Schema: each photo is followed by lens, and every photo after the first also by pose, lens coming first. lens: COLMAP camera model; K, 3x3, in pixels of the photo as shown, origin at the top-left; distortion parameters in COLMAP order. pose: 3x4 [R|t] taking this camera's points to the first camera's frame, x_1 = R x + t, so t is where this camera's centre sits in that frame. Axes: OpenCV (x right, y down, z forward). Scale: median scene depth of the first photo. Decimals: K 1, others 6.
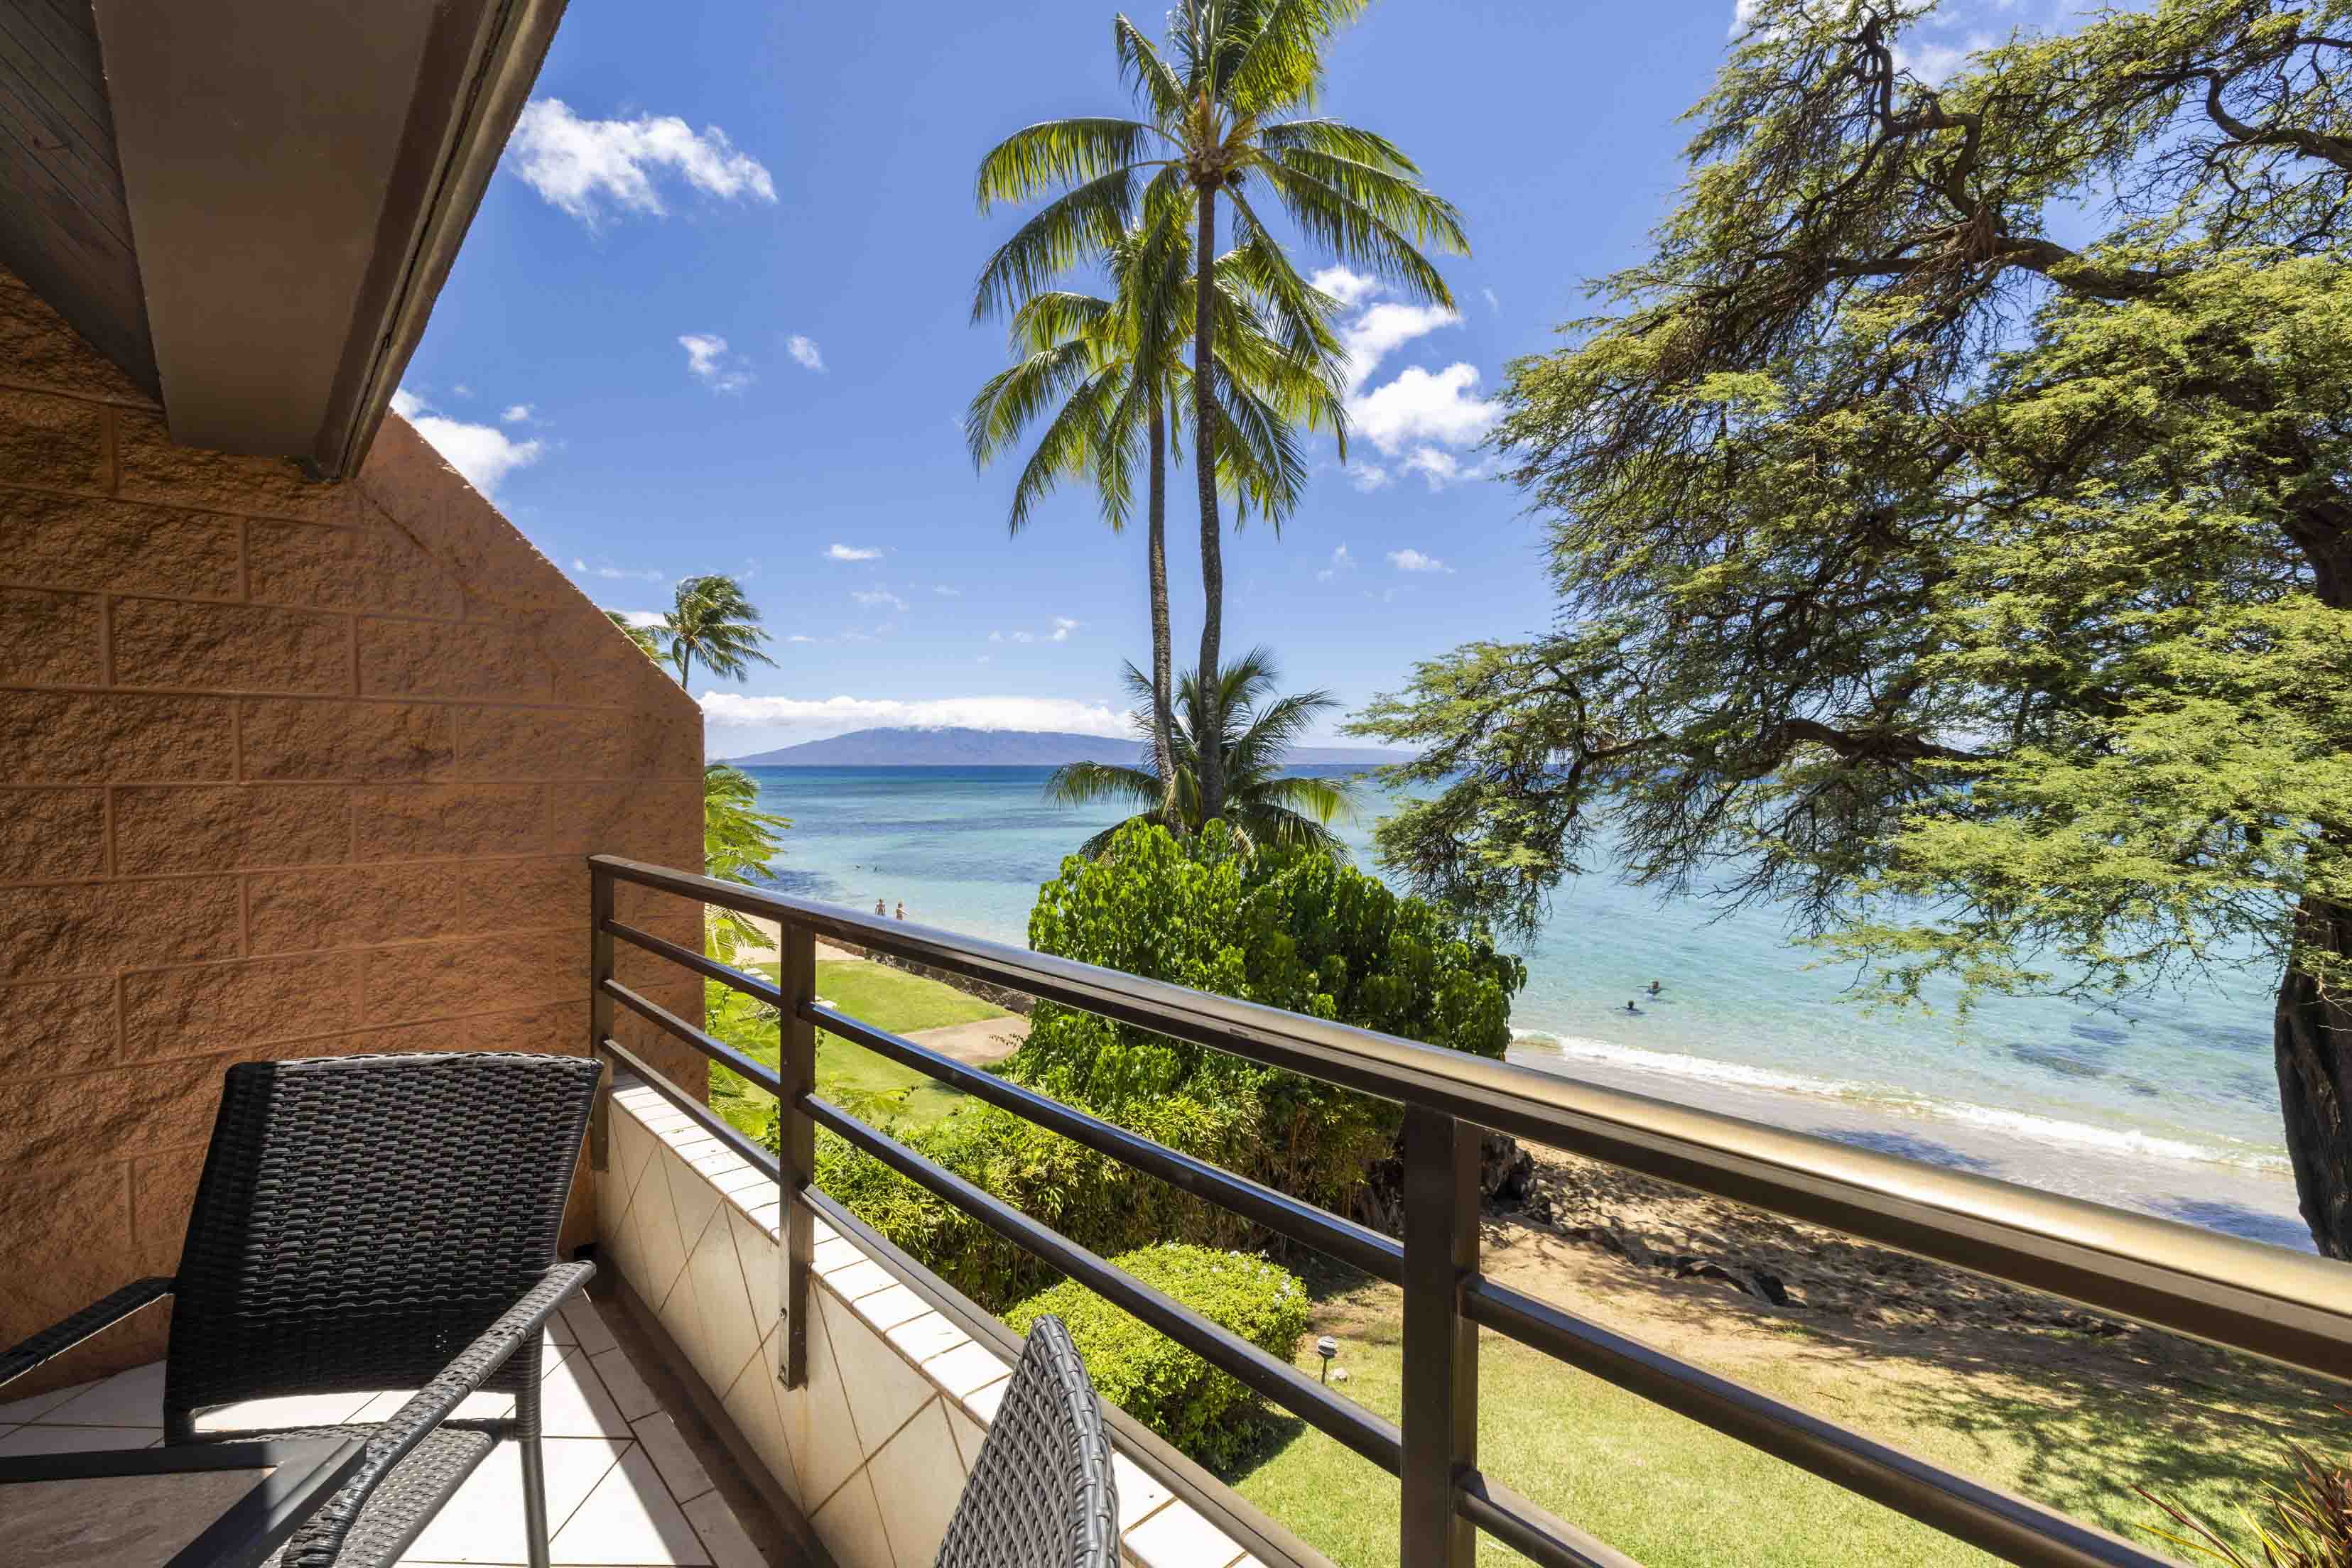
lens RADIAL K [[992.2, 0, 1158.7], [0, 992.2, 793.1], [0, 0, 1]] dist [0.001100, -0.001114]
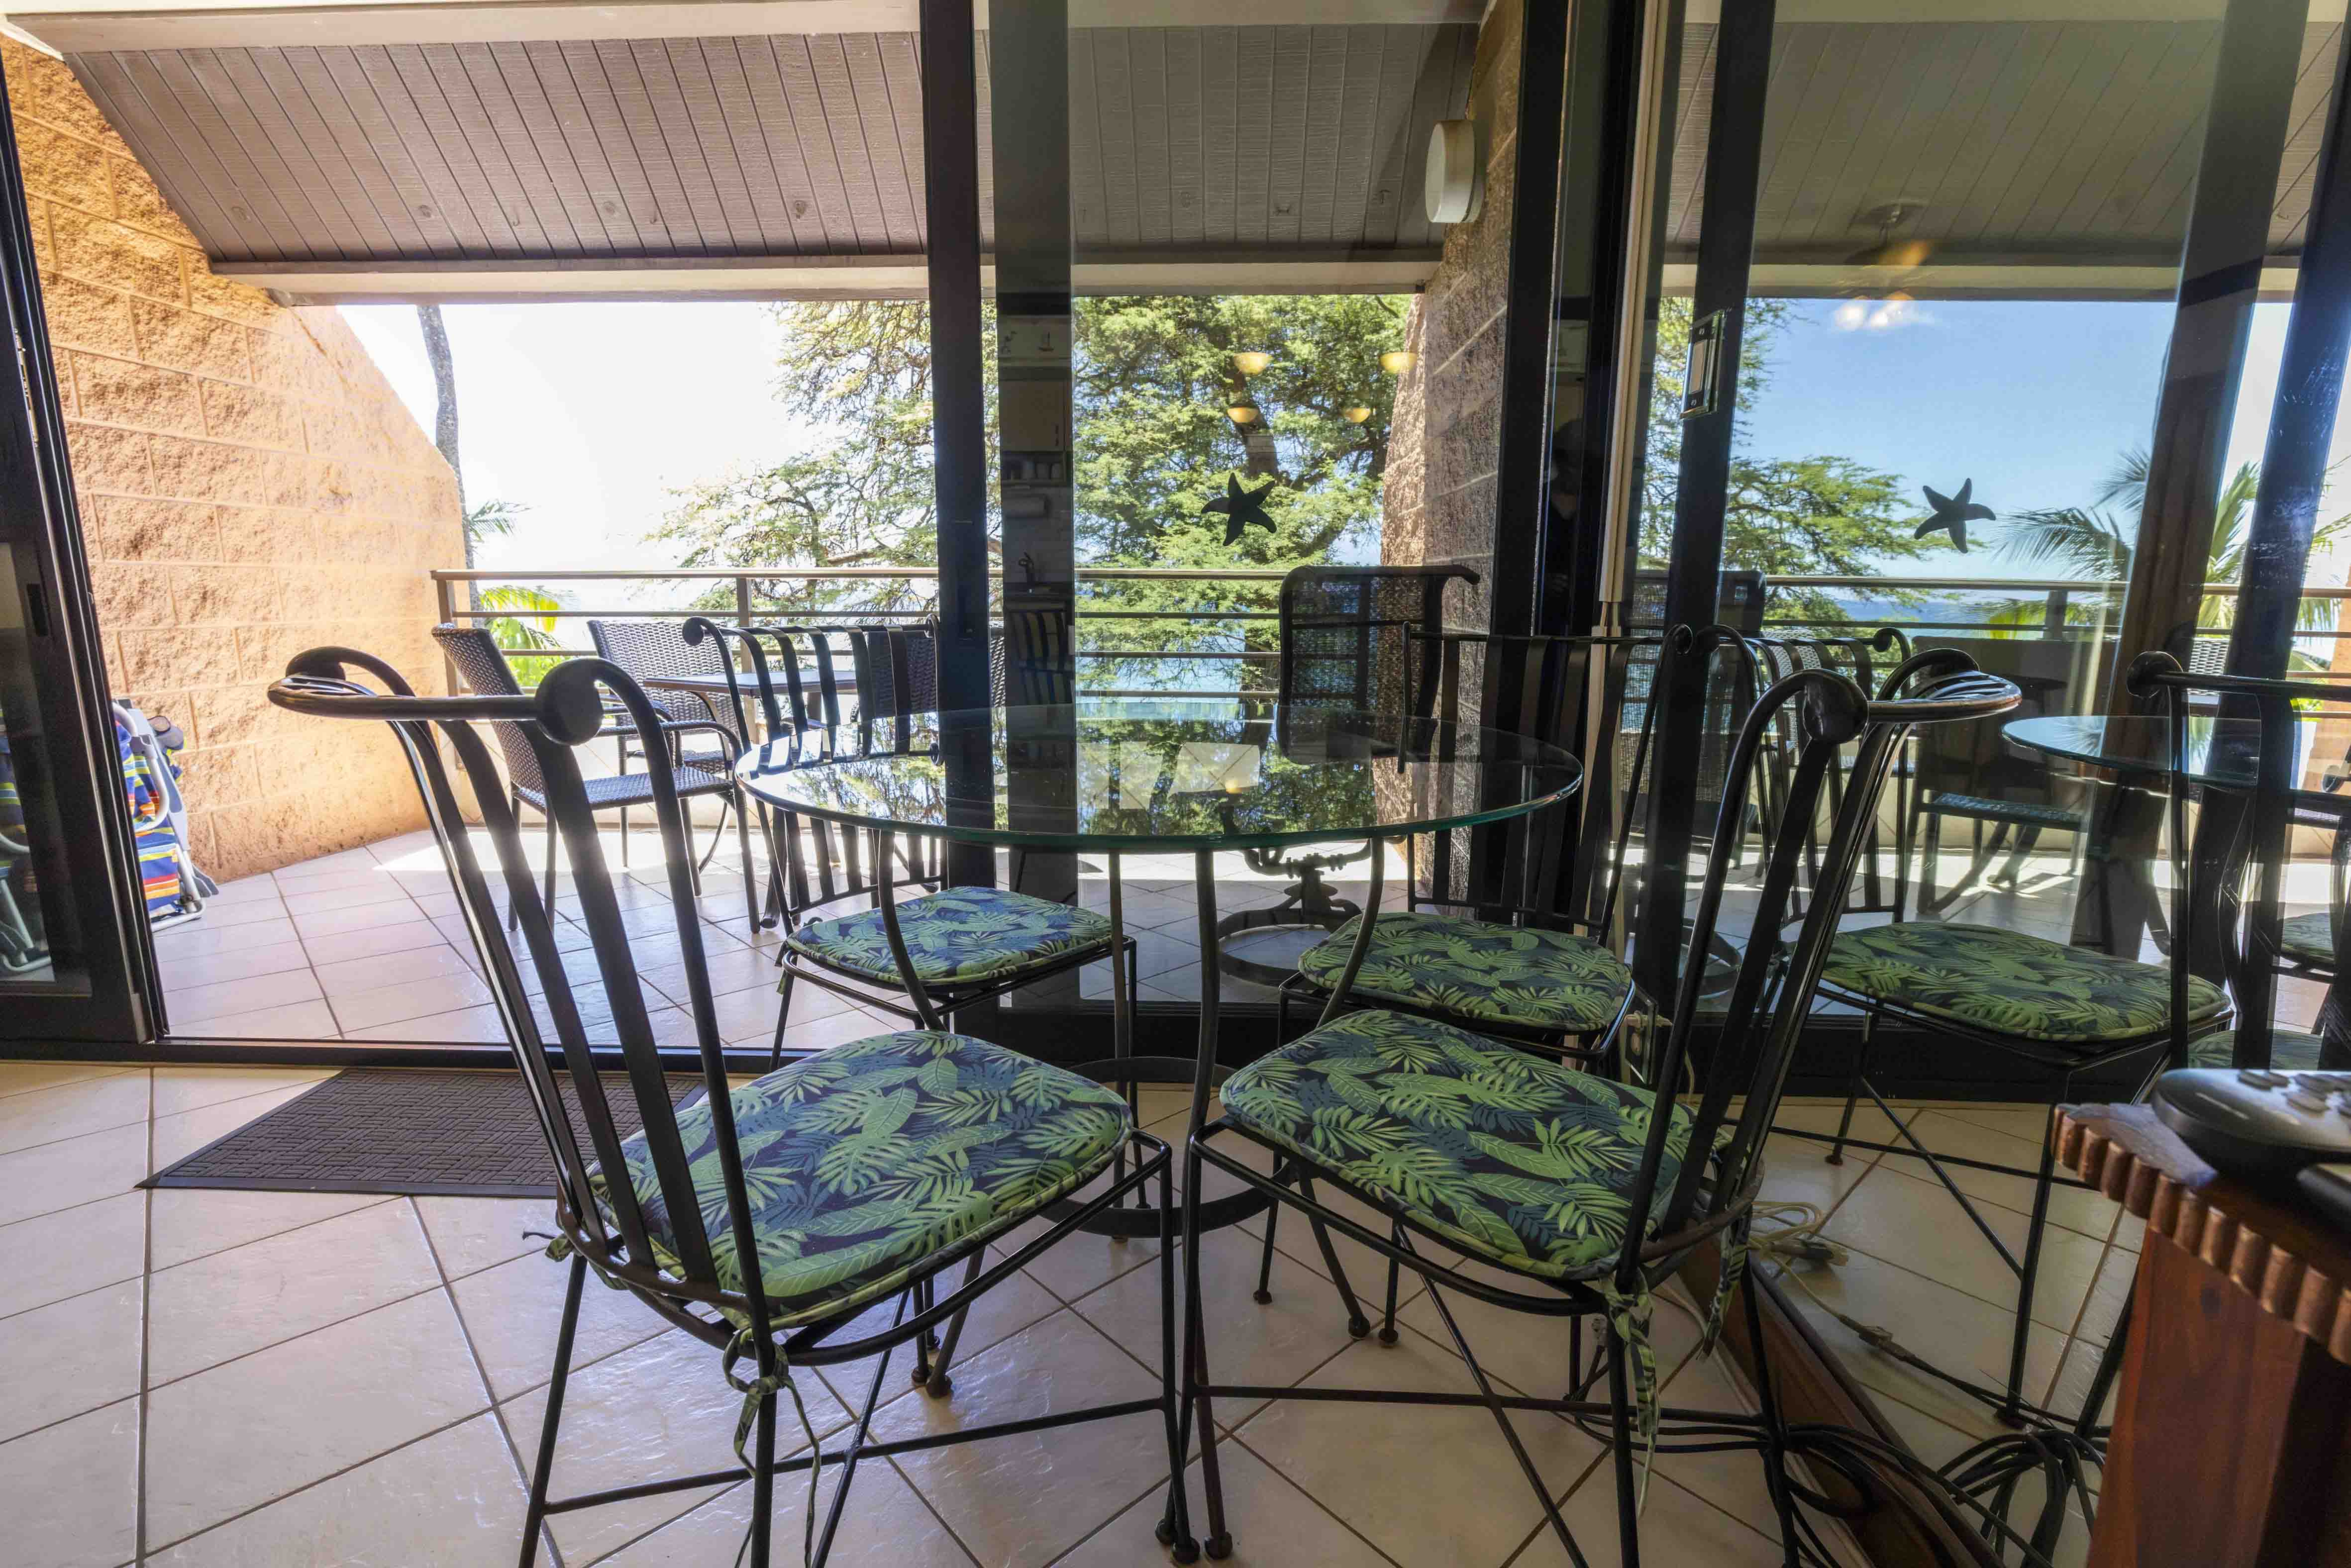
lens RADIAL K [[1077.3, 0, 1157.2], [0, 1077.3, 781.7], [0, 0, 1]] dist [-0.001915, -0.000766]
pose [[0.725485, -0.118296, 0.677995, -0.307948], [0.016713, 0.987855, 0.154476, 0.049112], [-0.688035, -0.100739, 0.718652, -0.333511]]
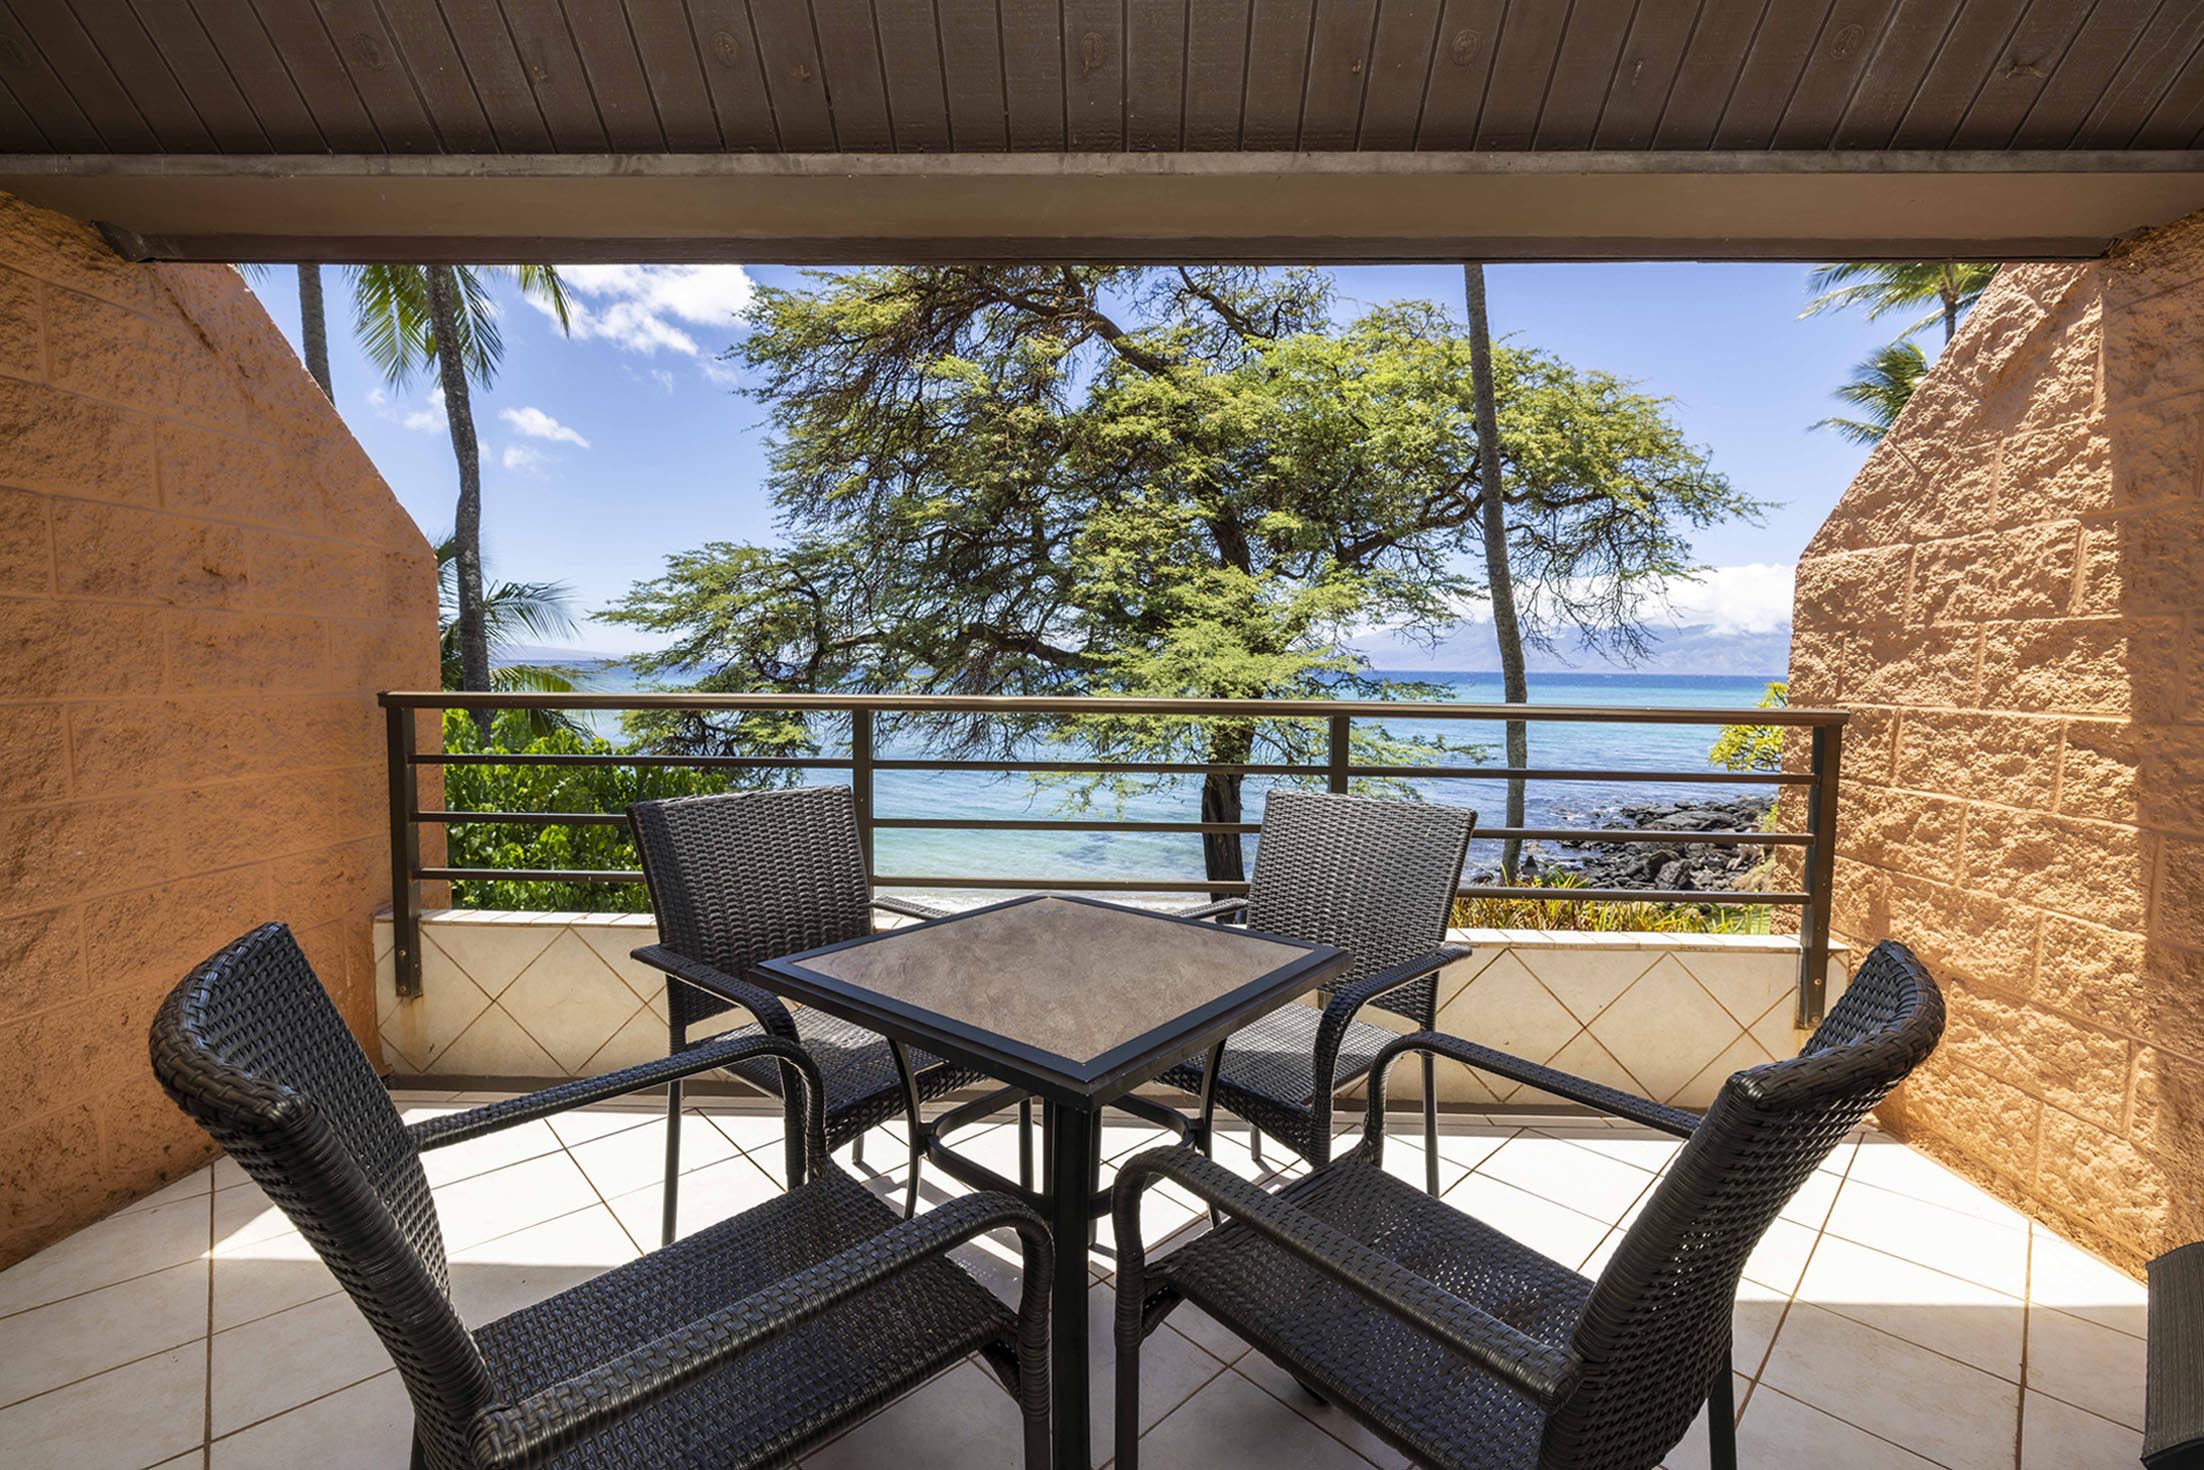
lens RADIAL K [[930.0, 0, 1116.7], [0, 930.0, 732.7], [0, 0, 1]] dist [0.001100, -0.001114]
pose [[0.704242, -0.041826, 0.708726, -0.237996], [0.008683, 0.998696, 0.050311, 0.020993], [-0.709907, -0.029277, 0.703687, -0.062614]]
